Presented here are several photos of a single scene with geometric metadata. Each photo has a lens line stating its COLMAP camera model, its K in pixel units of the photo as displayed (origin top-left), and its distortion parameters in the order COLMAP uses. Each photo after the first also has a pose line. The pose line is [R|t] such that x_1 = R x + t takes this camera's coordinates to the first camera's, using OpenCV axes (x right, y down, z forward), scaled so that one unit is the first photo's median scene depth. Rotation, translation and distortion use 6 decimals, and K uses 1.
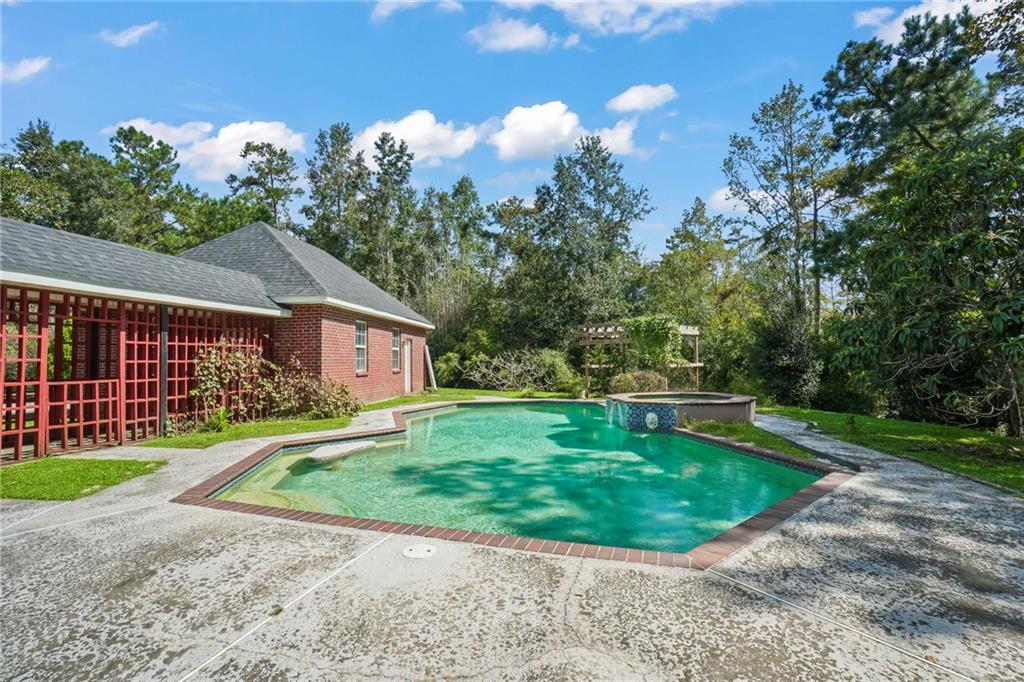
lens RADIAL K [[454.6, 0, 511.2], [0, 454.6, 323.6], [0, 0, 1]] dist [-0.026879, 0.000090]
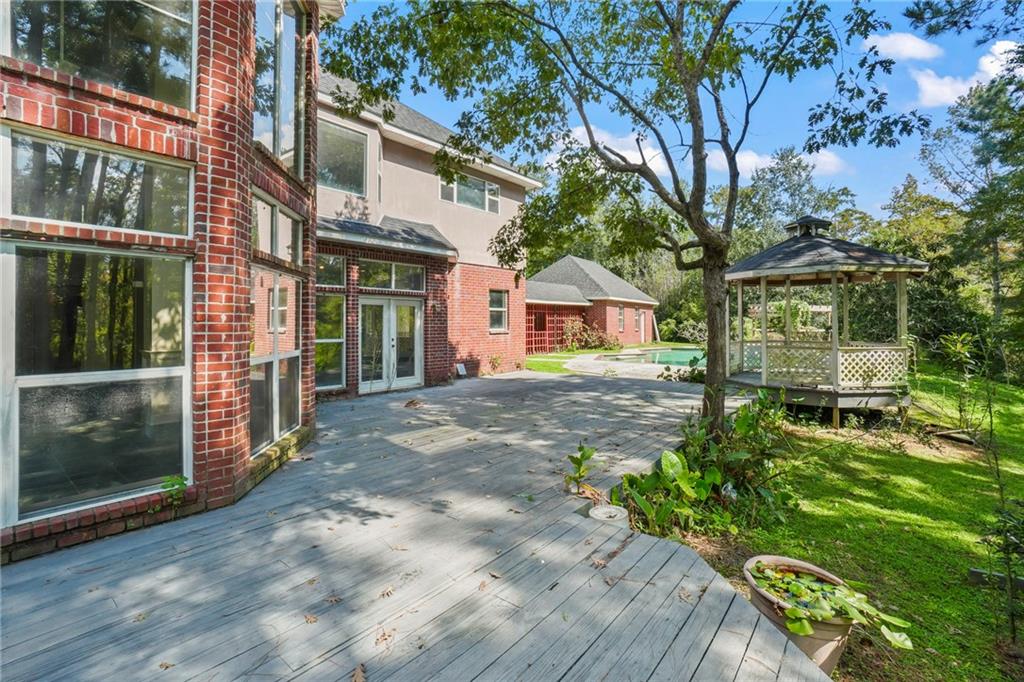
lens RADIAL K [[454.6, 0, 511.2], [0, 454.6, 323.6], [0, 0, 1]] dist [-0.026879, 0.000090]
pose [[0.886776, 0.012317, -0.462036, 0.160378], [0.028194, 0.996342, 0.080674, -0.096144], [0.461339, -0.084566, 0.883184, -0.971102]]
